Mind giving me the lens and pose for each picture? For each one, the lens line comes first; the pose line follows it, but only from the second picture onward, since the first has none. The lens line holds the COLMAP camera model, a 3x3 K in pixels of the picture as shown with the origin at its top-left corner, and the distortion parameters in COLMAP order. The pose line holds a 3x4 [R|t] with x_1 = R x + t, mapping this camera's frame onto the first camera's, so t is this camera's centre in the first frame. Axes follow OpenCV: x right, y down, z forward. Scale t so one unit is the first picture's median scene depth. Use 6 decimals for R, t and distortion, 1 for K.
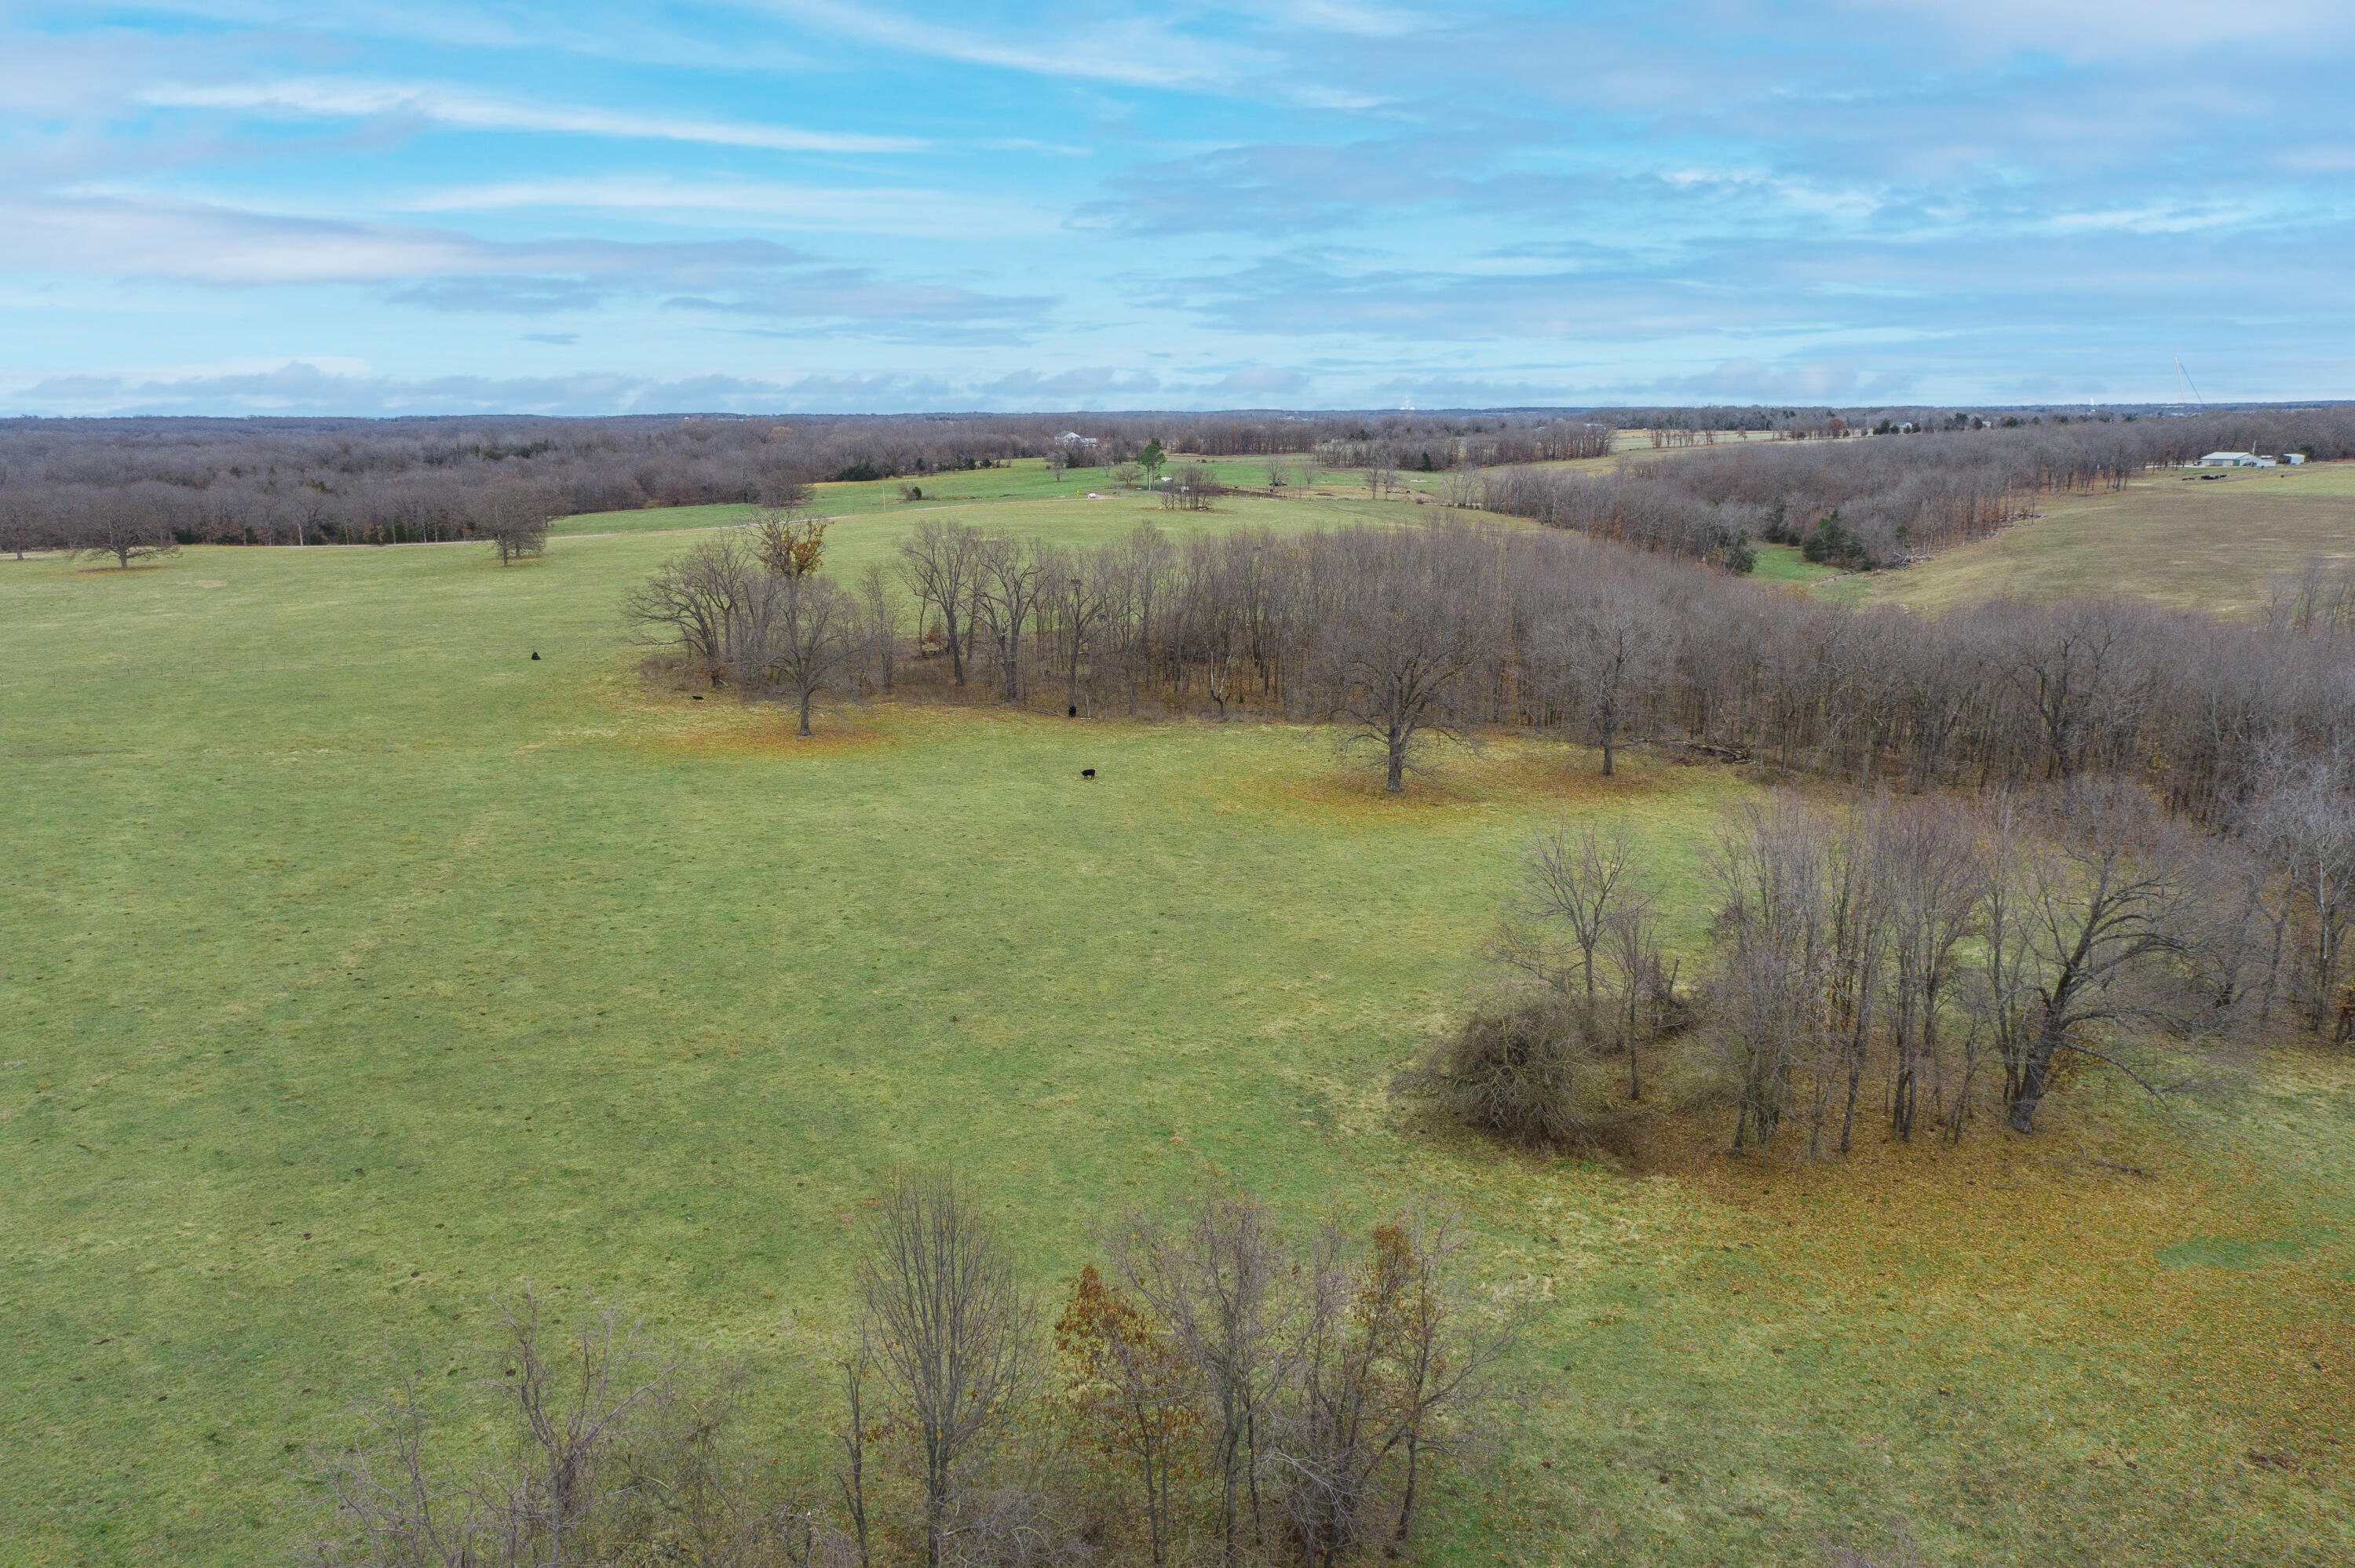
lens RADIAL K [[1585.4, 0, 1182.9], [0, 1585.4, 784.7], [0, 0, 1]] dist [-0.013668, 0.022881]
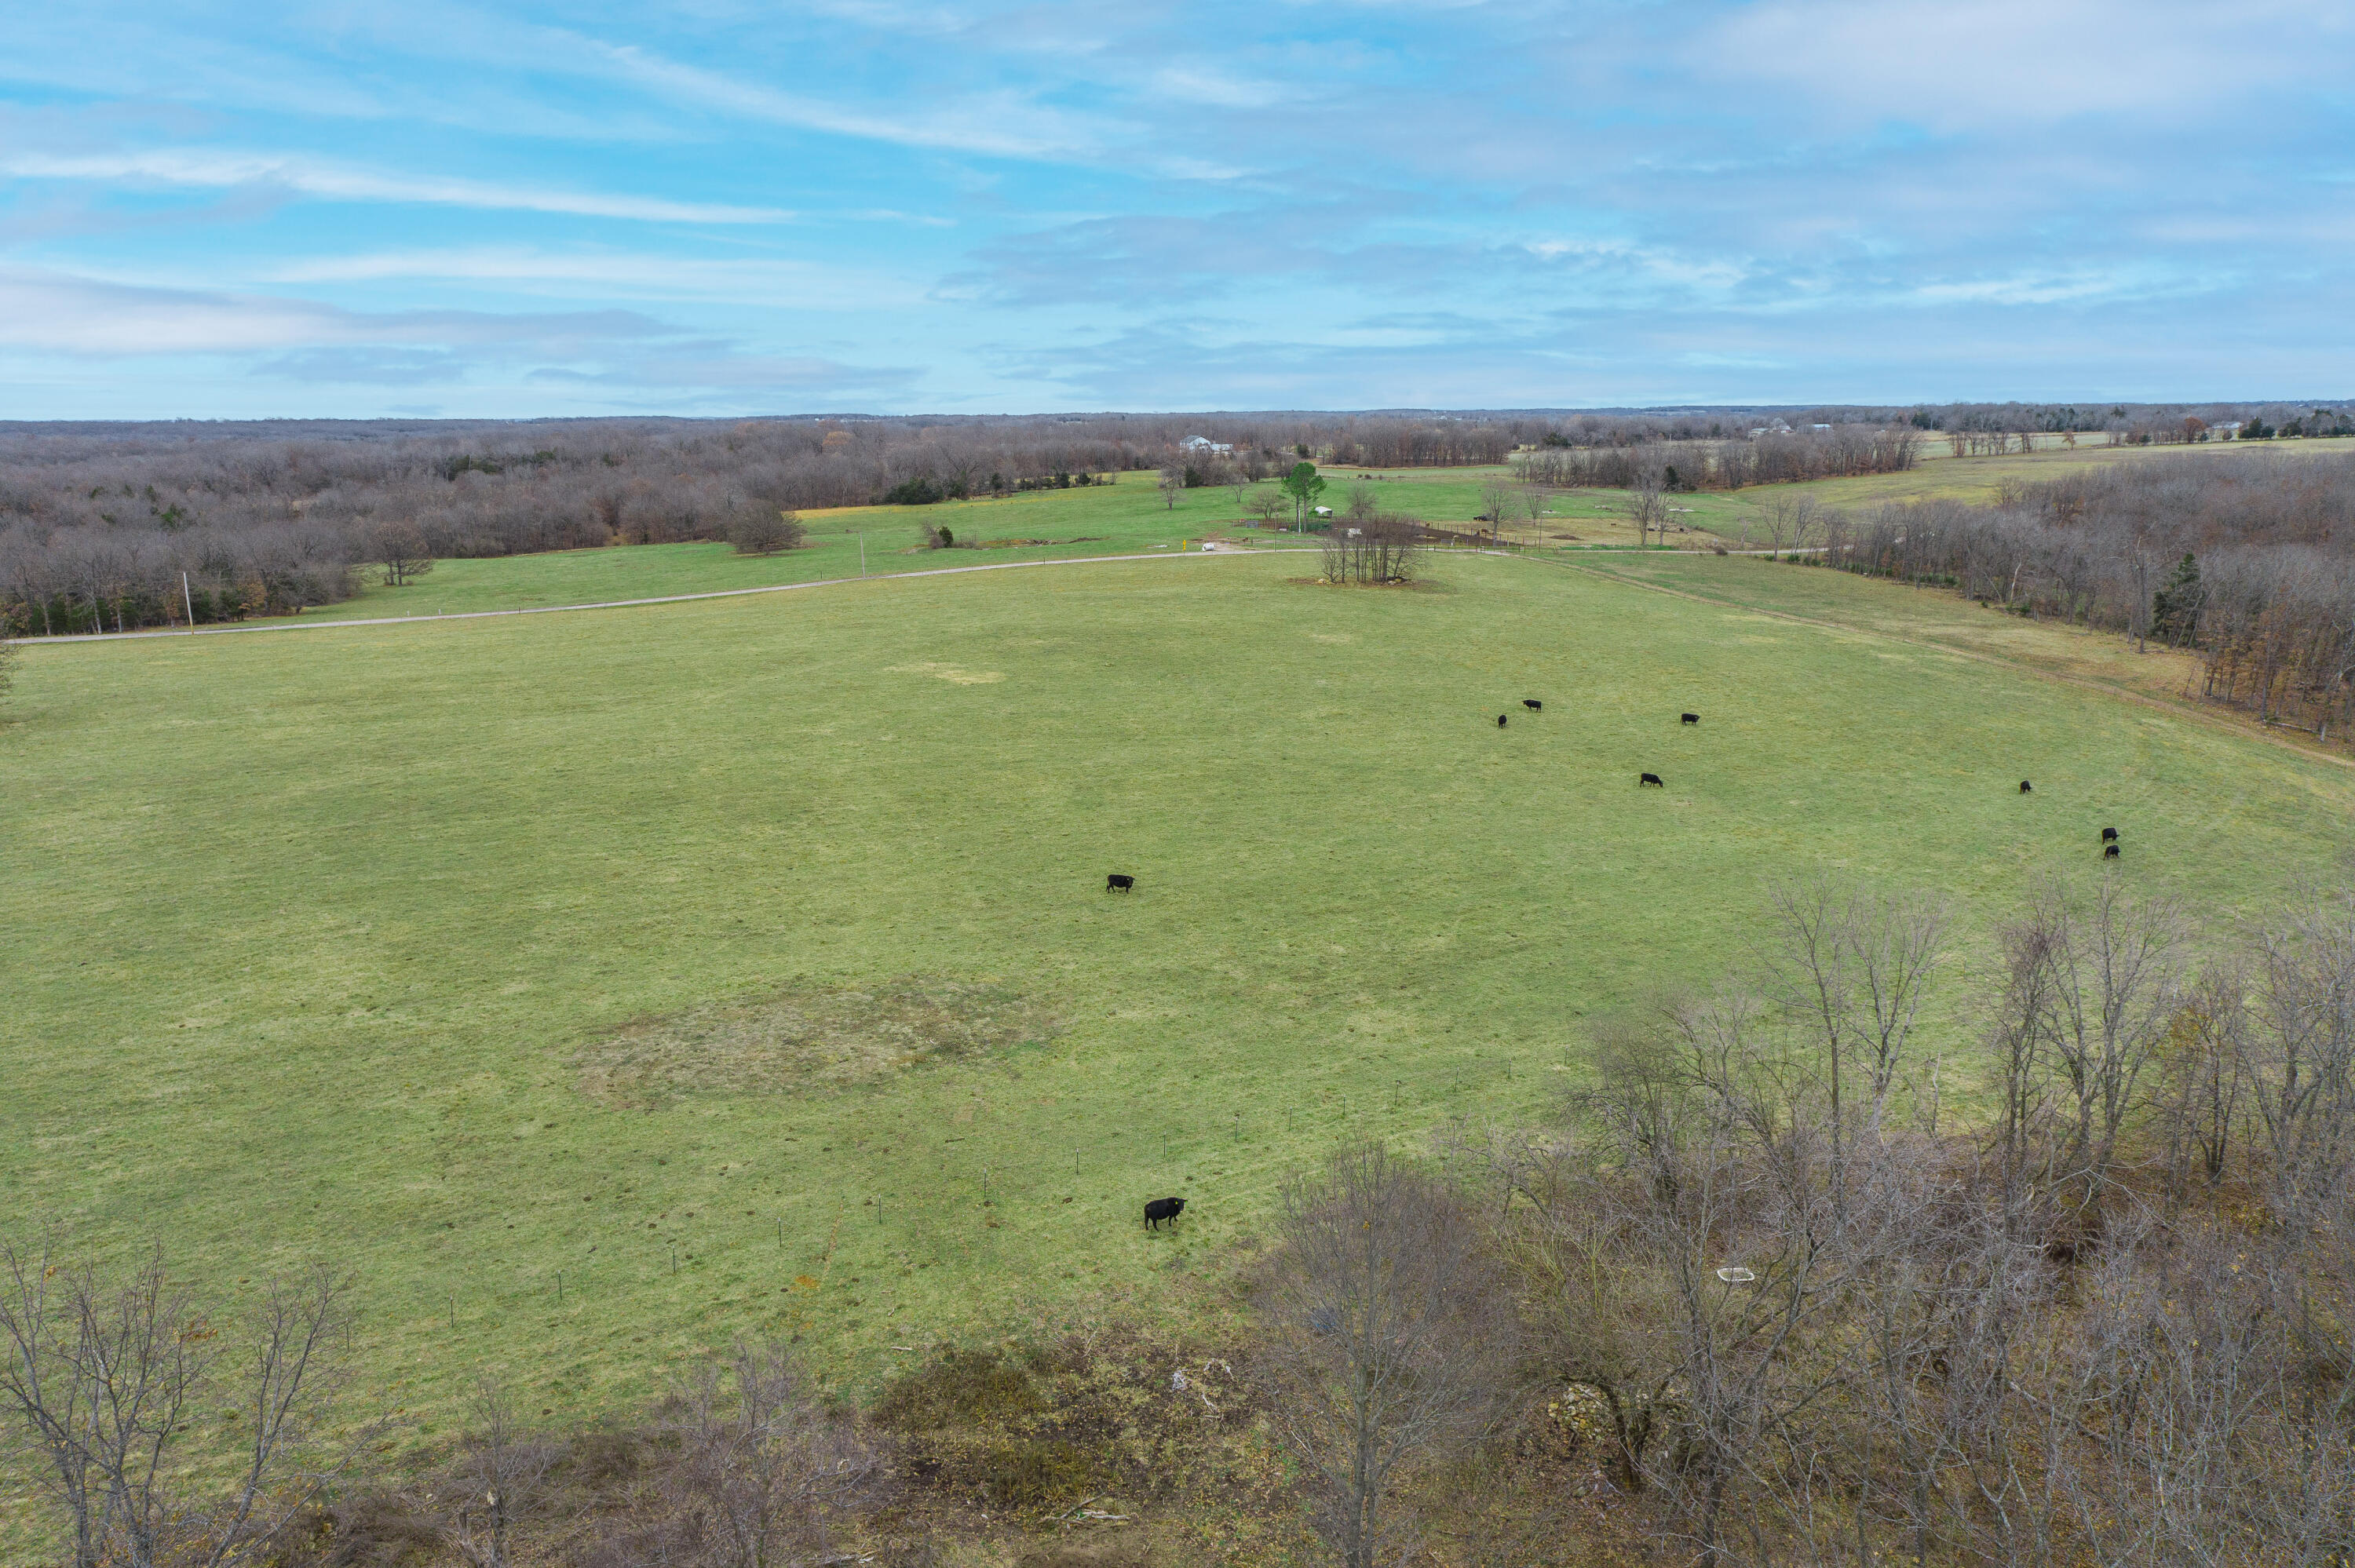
lens RADIAL K [[1585.4, 0, 1182.9], [0, 1585.4, 784.7], [0, 0, 1]] dist [-0.013668, 0.022881]
pose [[0.996209, 0.016687, -0.085372, -0.007476], [-0.016713, 0.999860, 0.000406, -0.054058], [0.085367, 0.001022, 0.996349, 0.230168]]
